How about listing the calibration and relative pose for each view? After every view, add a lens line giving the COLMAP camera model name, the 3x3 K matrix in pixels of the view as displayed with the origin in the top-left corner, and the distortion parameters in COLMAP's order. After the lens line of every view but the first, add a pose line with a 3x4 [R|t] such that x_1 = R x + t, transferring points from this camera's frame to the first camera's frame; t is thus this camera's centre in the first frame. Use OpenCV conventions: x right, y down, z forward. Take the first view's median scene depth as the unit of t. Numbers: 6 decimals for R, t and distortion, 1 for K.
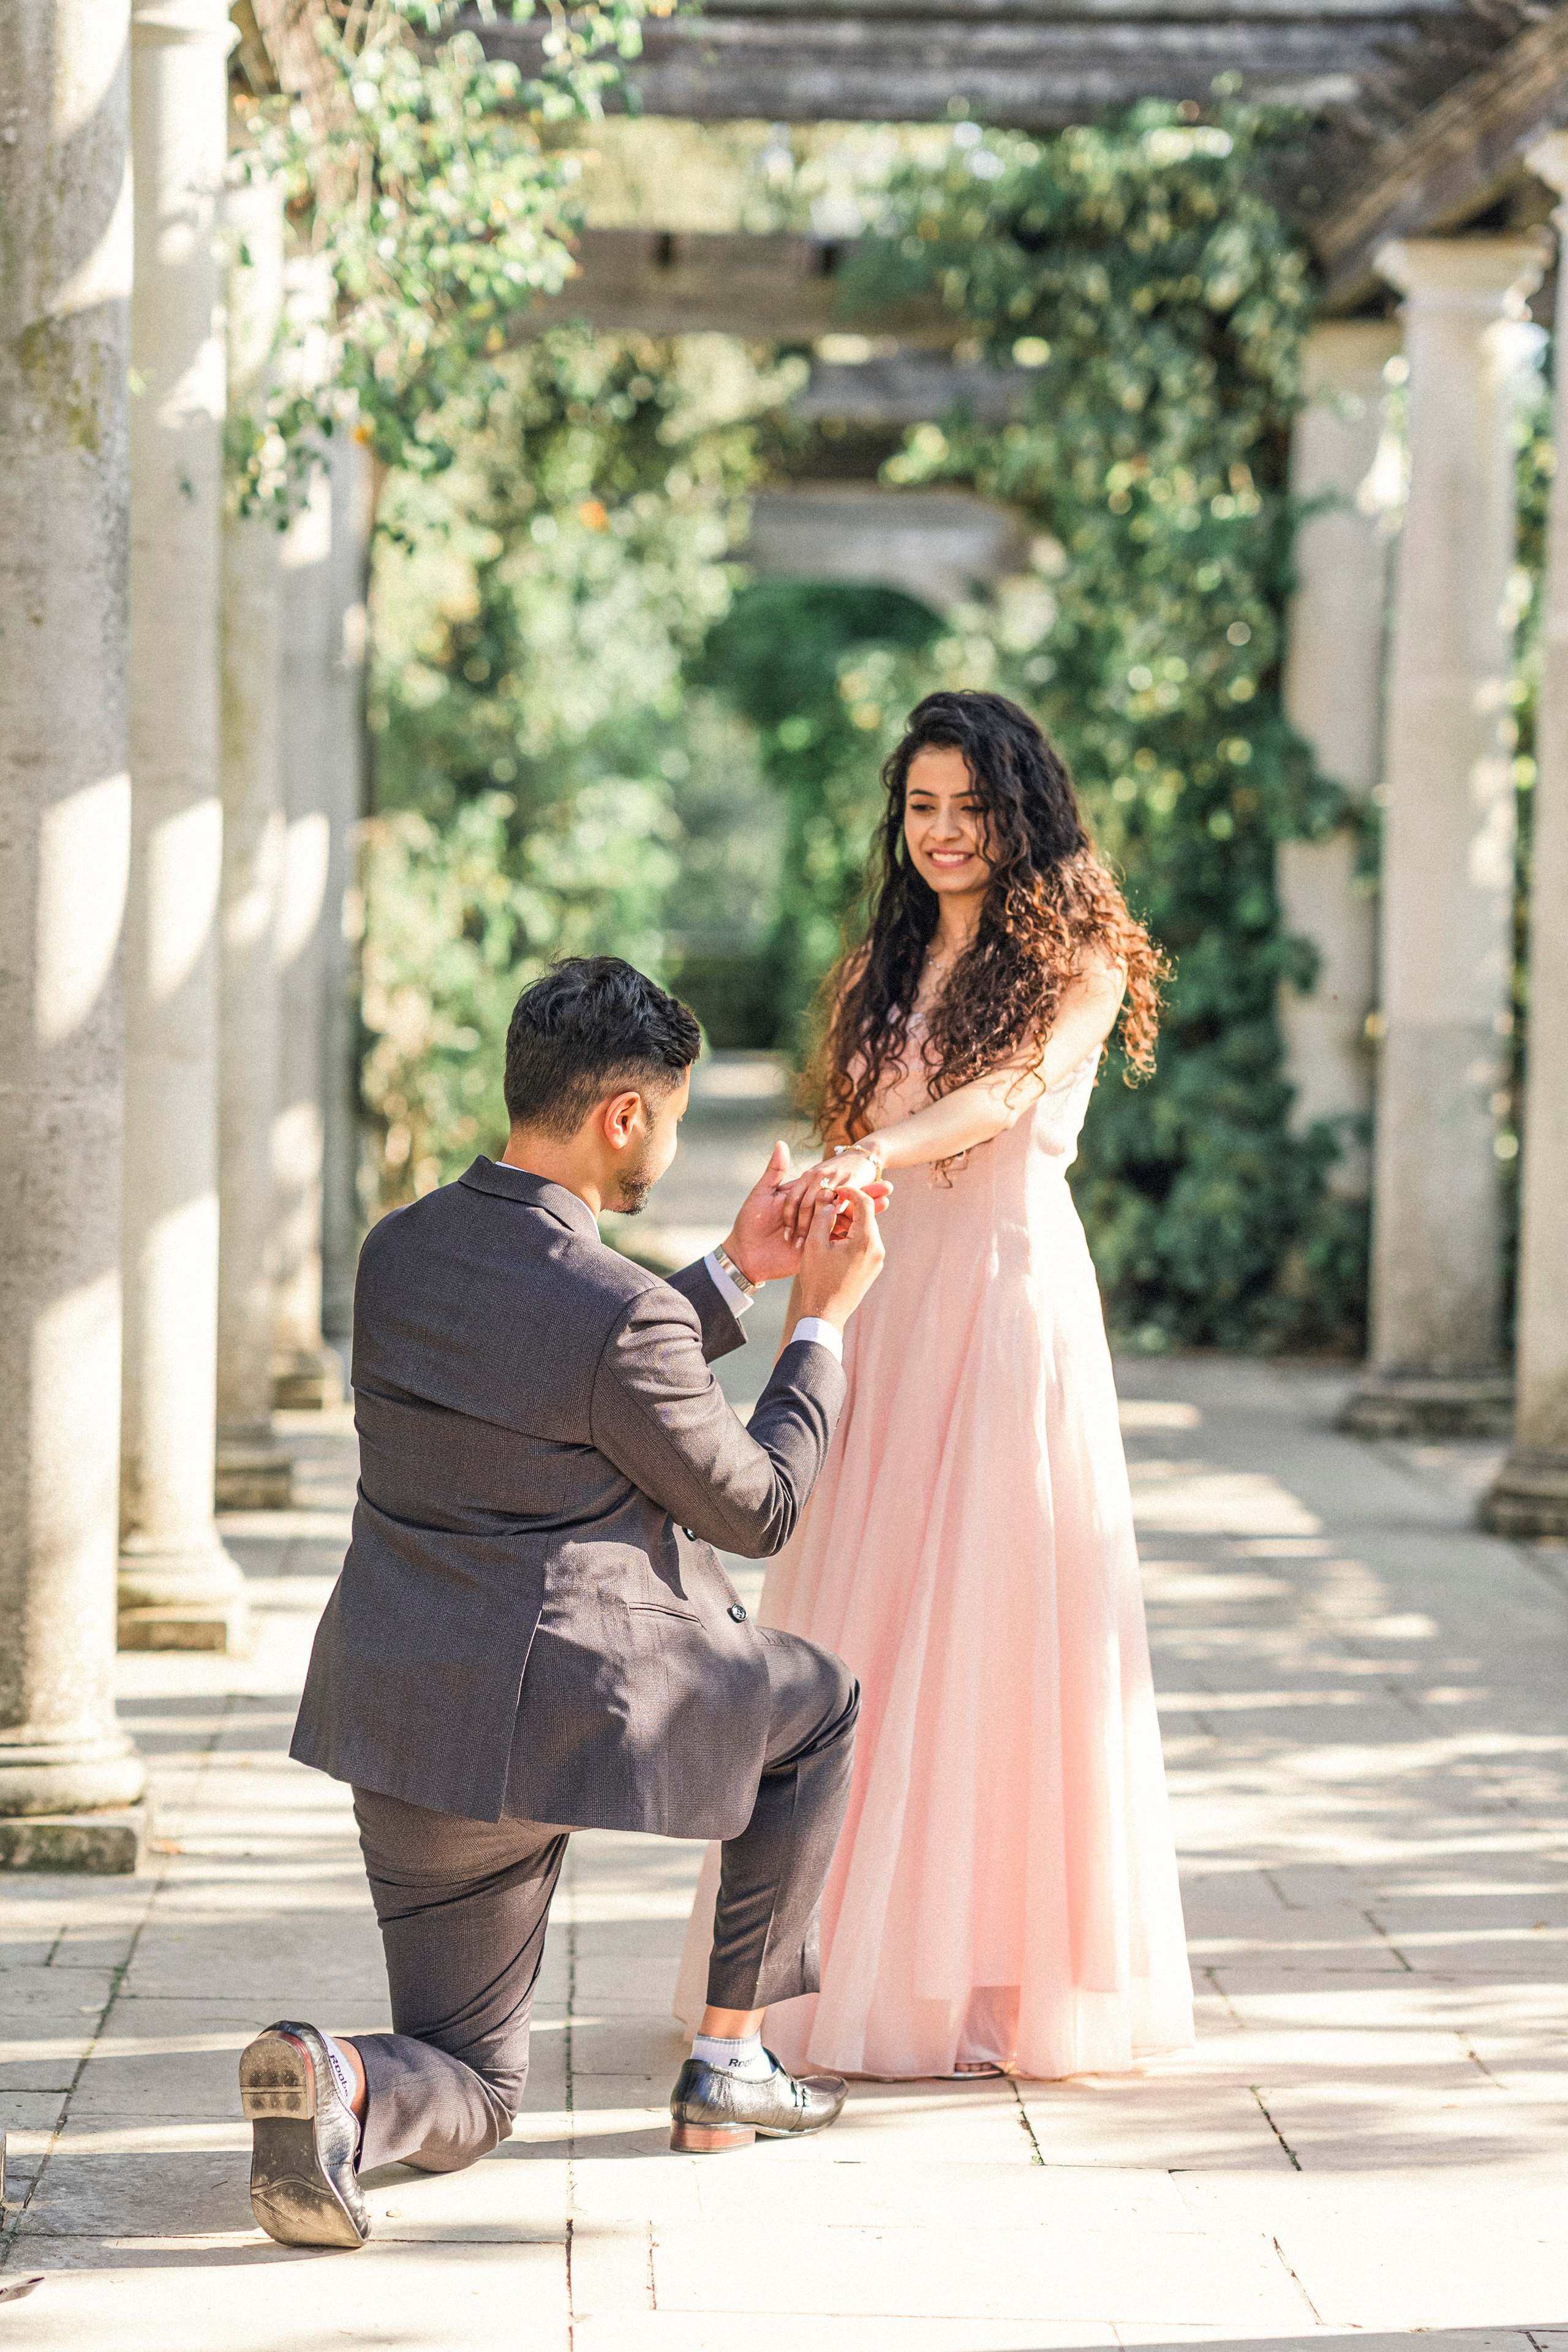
lens RADIAL K [[5400.6, 0, 784.0], [0, 5400.6, 1176.0], [0, 0, 1]] dist [0.082559, -0.170368]
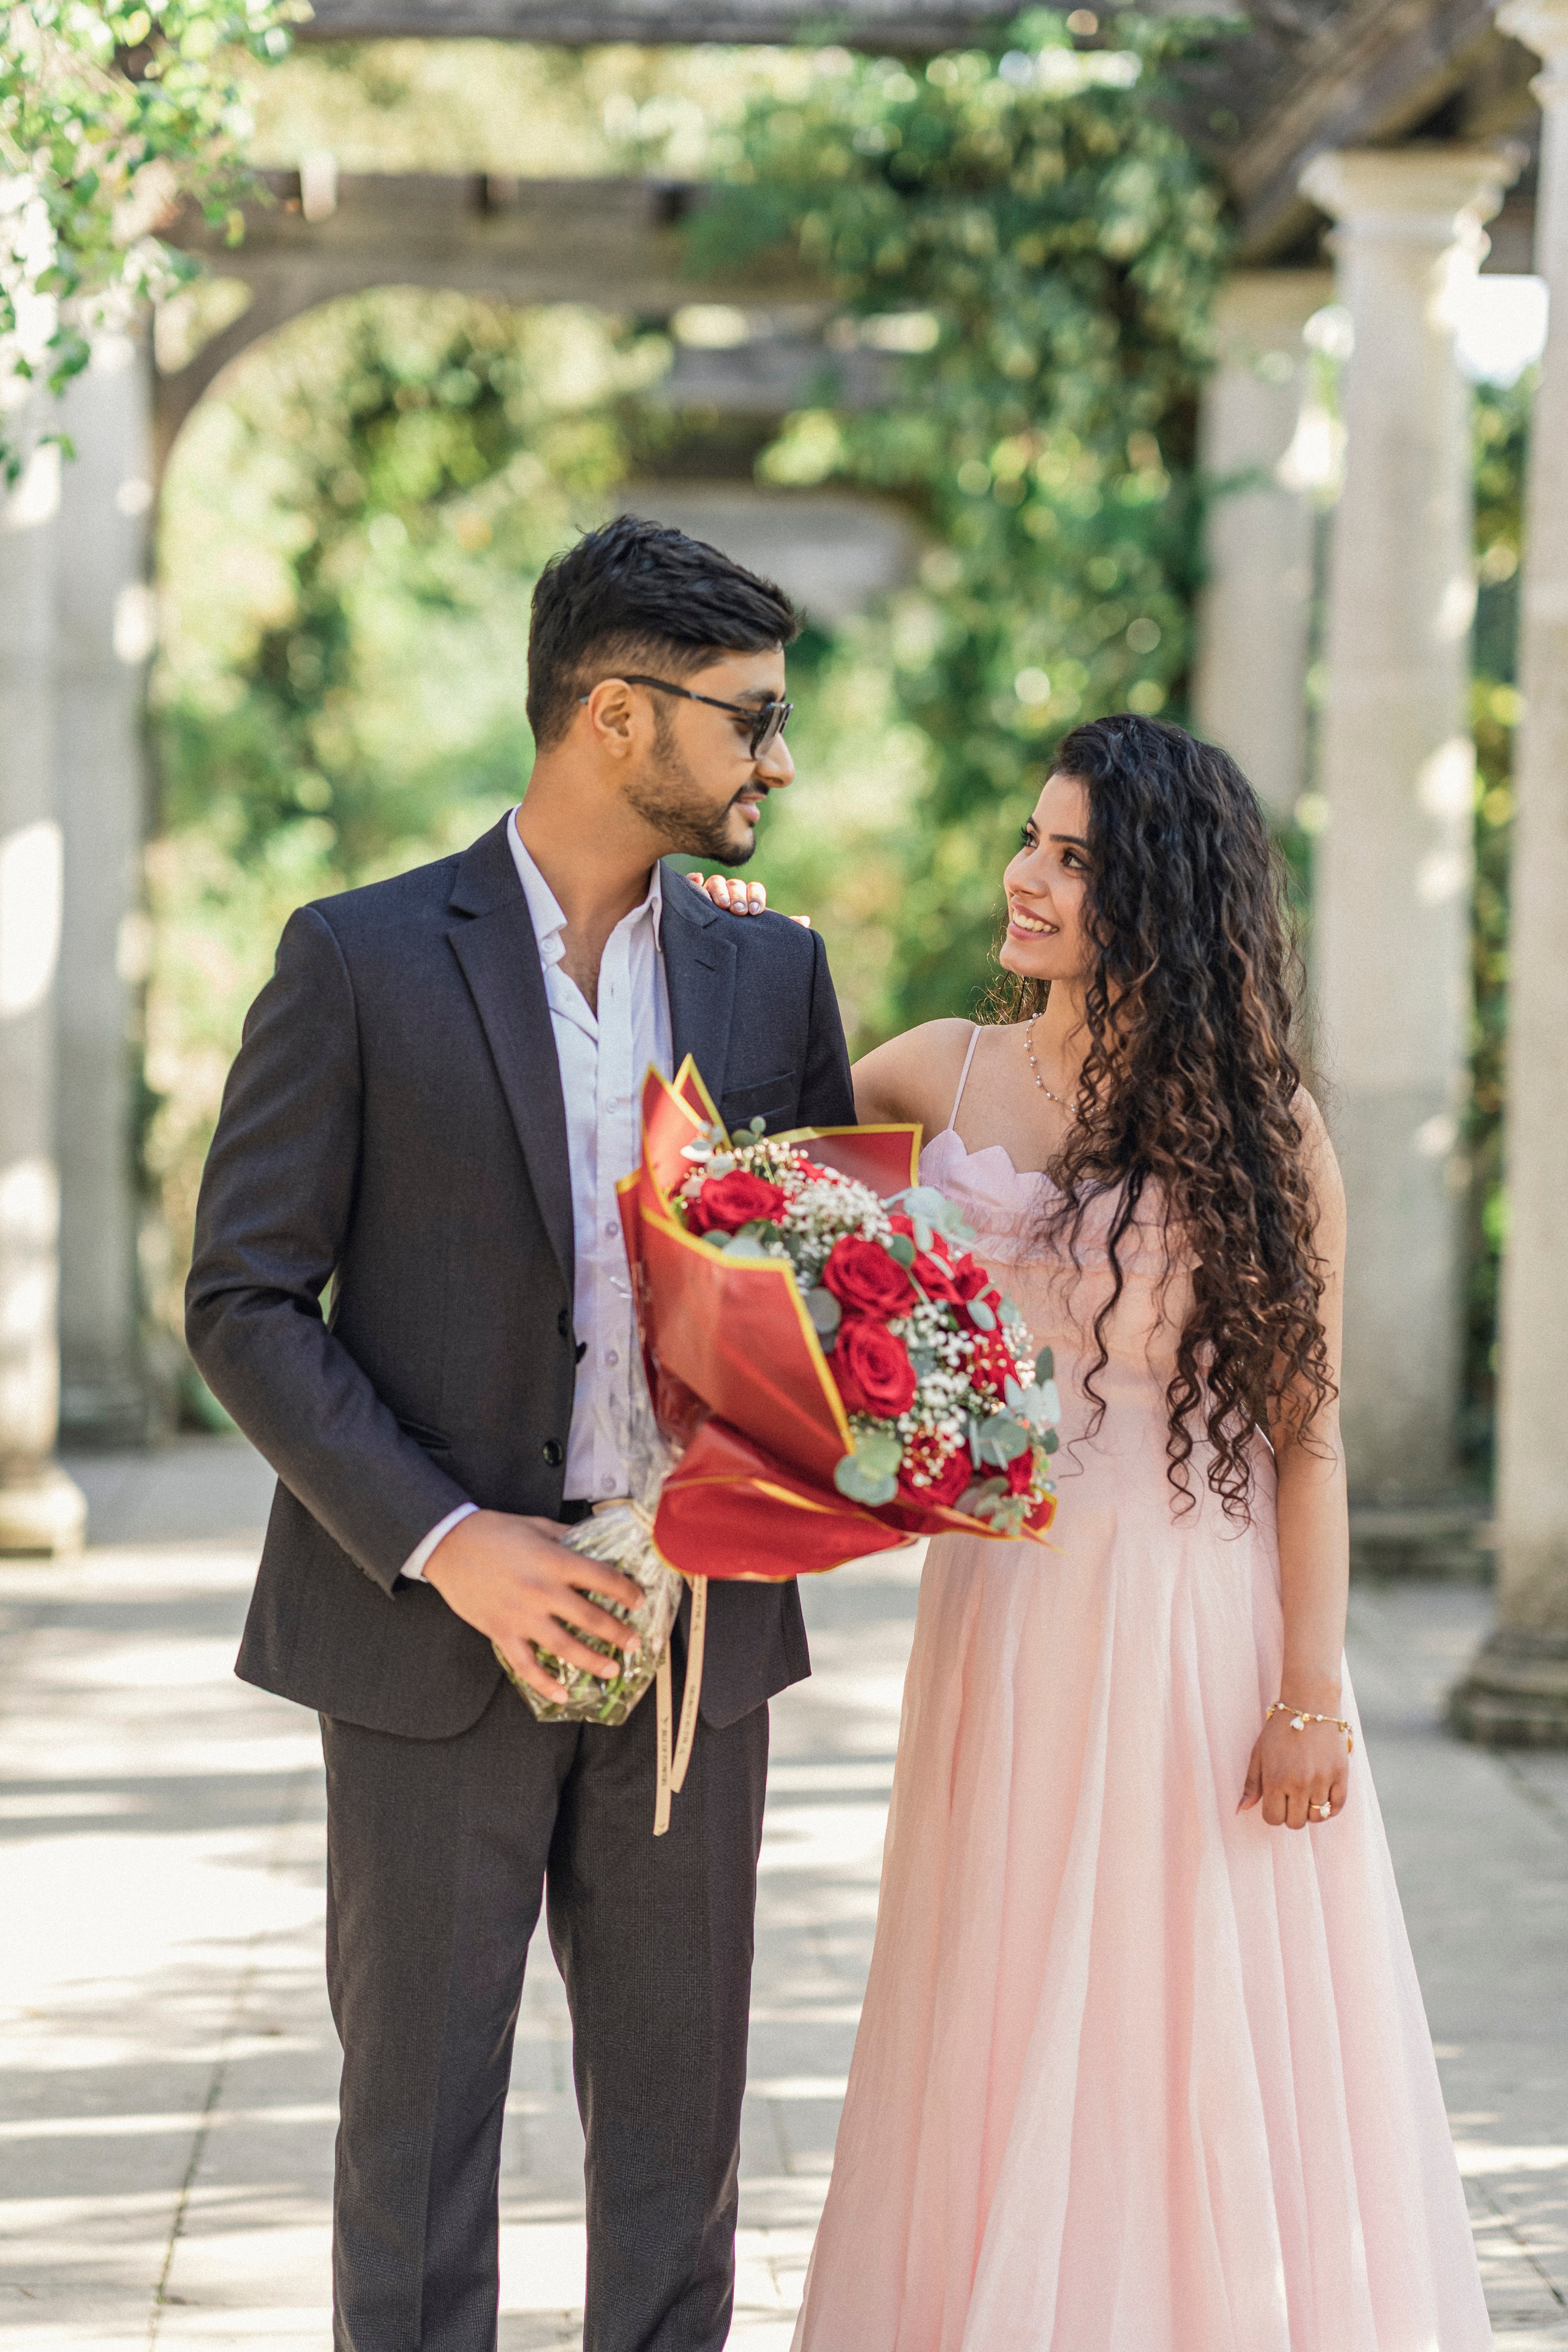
lens RADIAL K [[5400.6, 0, 784.0], [0, 5400.6, 1176.0], [0, 0, 1]] dist [0.082559, -0.170368]
pose [[0.999851, -0.005117, 0.016479, 0.011213], [0.005208, 0.999972, -0.005462, -0.008154], [-0.016450, 0.005547, 0.999849, 0.129628]]
